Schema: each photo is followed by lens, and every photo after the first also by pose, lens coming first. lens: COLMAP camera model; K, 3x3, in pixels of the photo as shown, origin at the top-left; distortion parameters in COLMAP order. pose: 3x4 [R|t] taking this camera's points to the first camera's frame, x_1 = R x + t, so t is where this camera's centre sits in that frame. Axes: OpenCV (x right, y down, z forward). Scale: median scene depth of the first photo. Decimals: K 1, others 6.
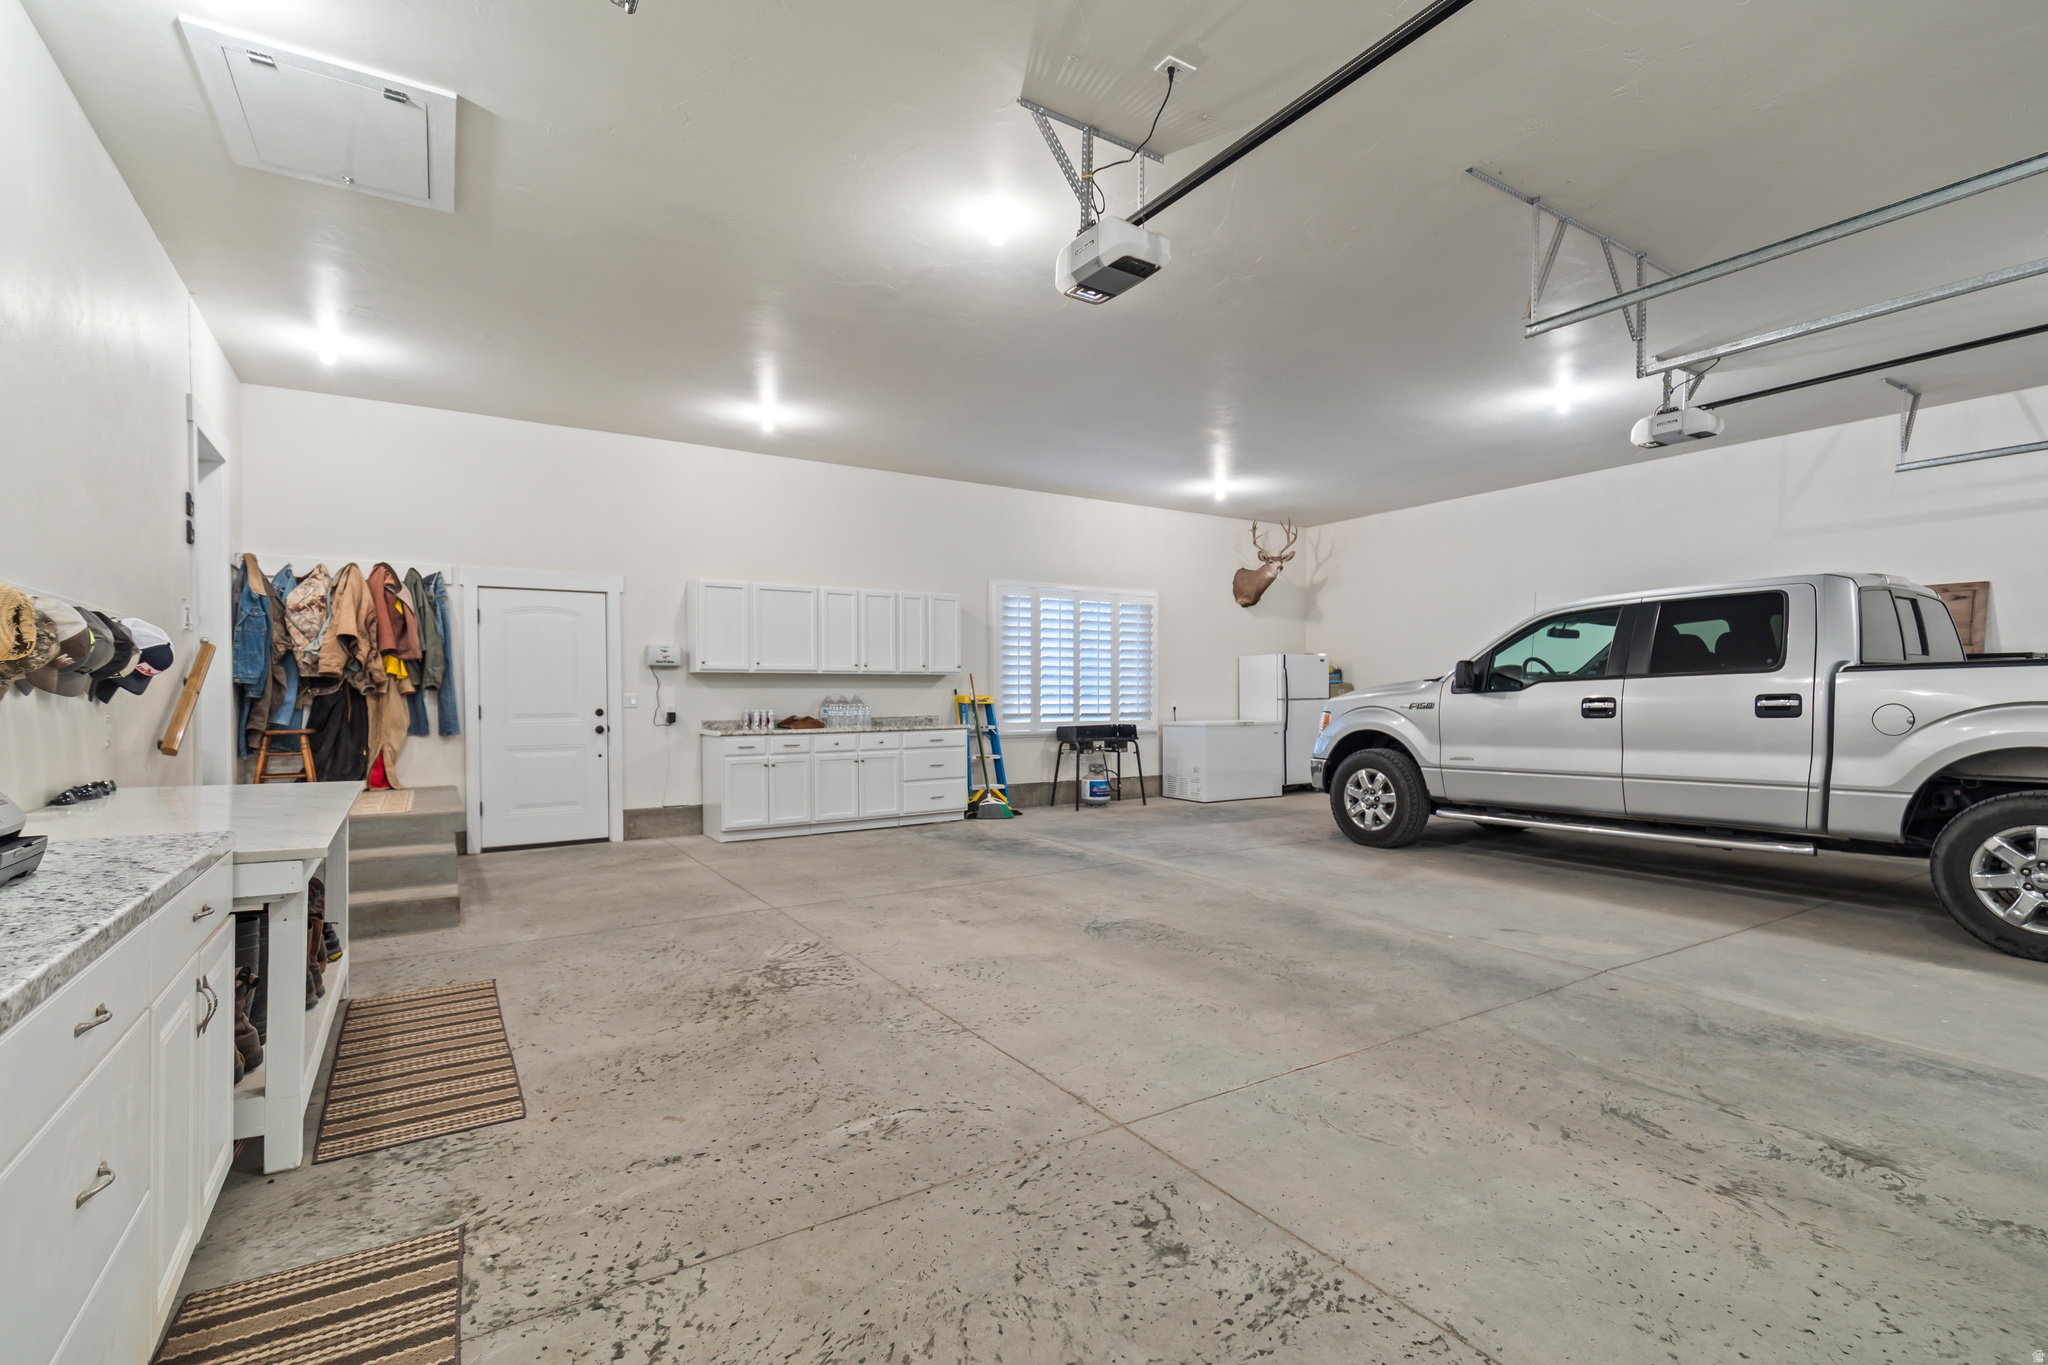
lens RADIAL K [[940.7, 0, 1020.4], [0, 940.7, 692.6], [0, 0, 1]] dist [0.005589, -0.000023]
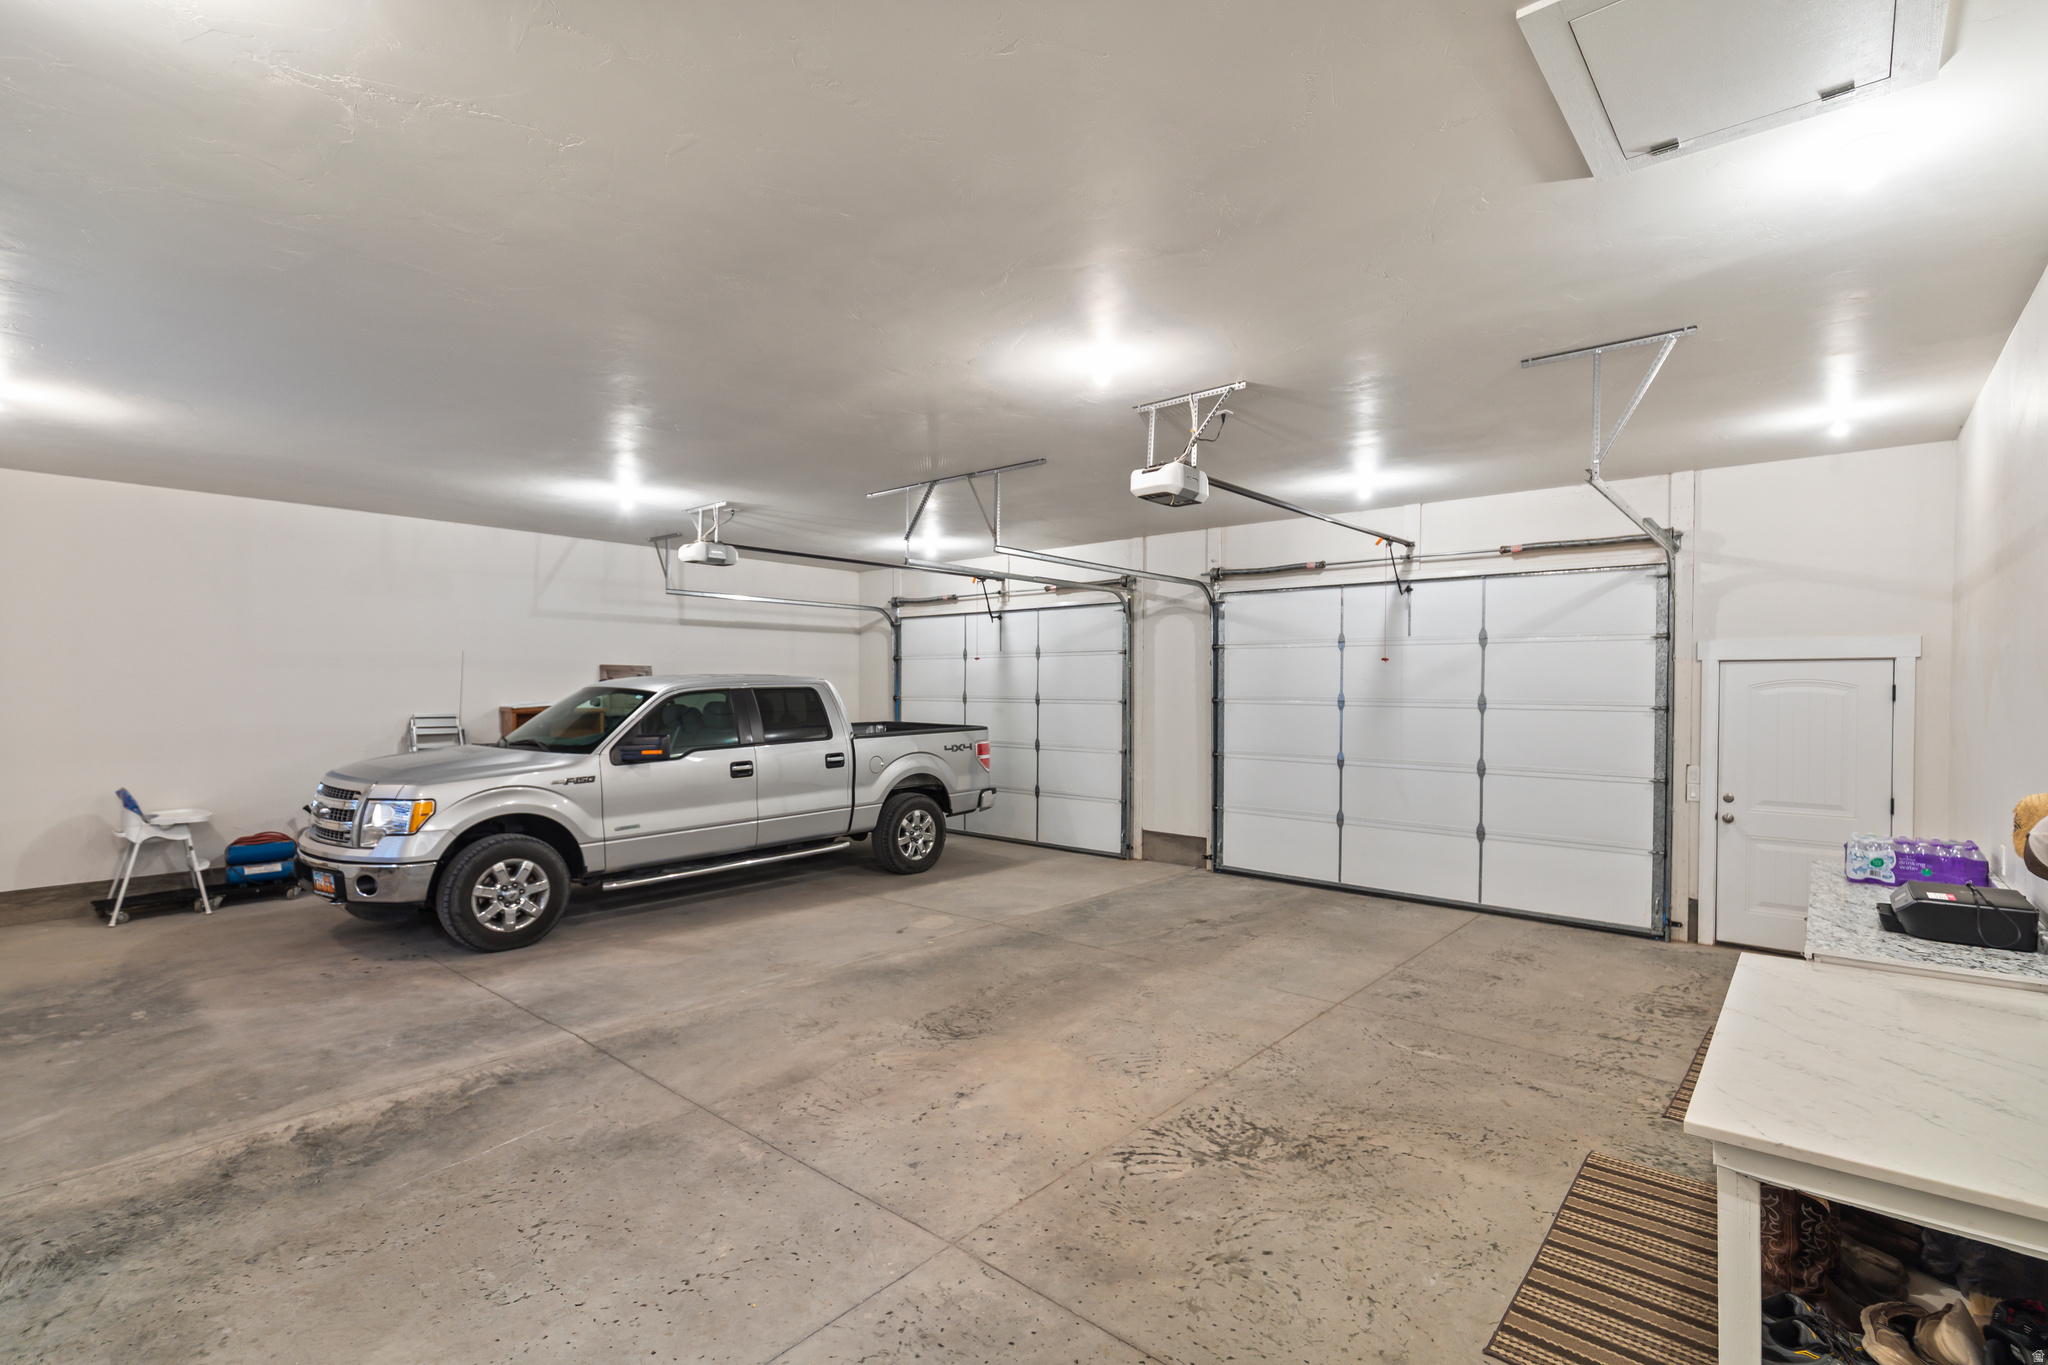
lens RADIAL K [[940.7, 0, 1011.9], [0, 940.7, 689.2], [0, 0, 1]] dist [0.005589, -0.000023]
pose [[-0.287726, -0.001935, 0.957711, -1.003065], [-0.004939, 0.999988, 0.000537, -0.132094], [-0.957700, -0.004575, -0.287732, 1.388561]]
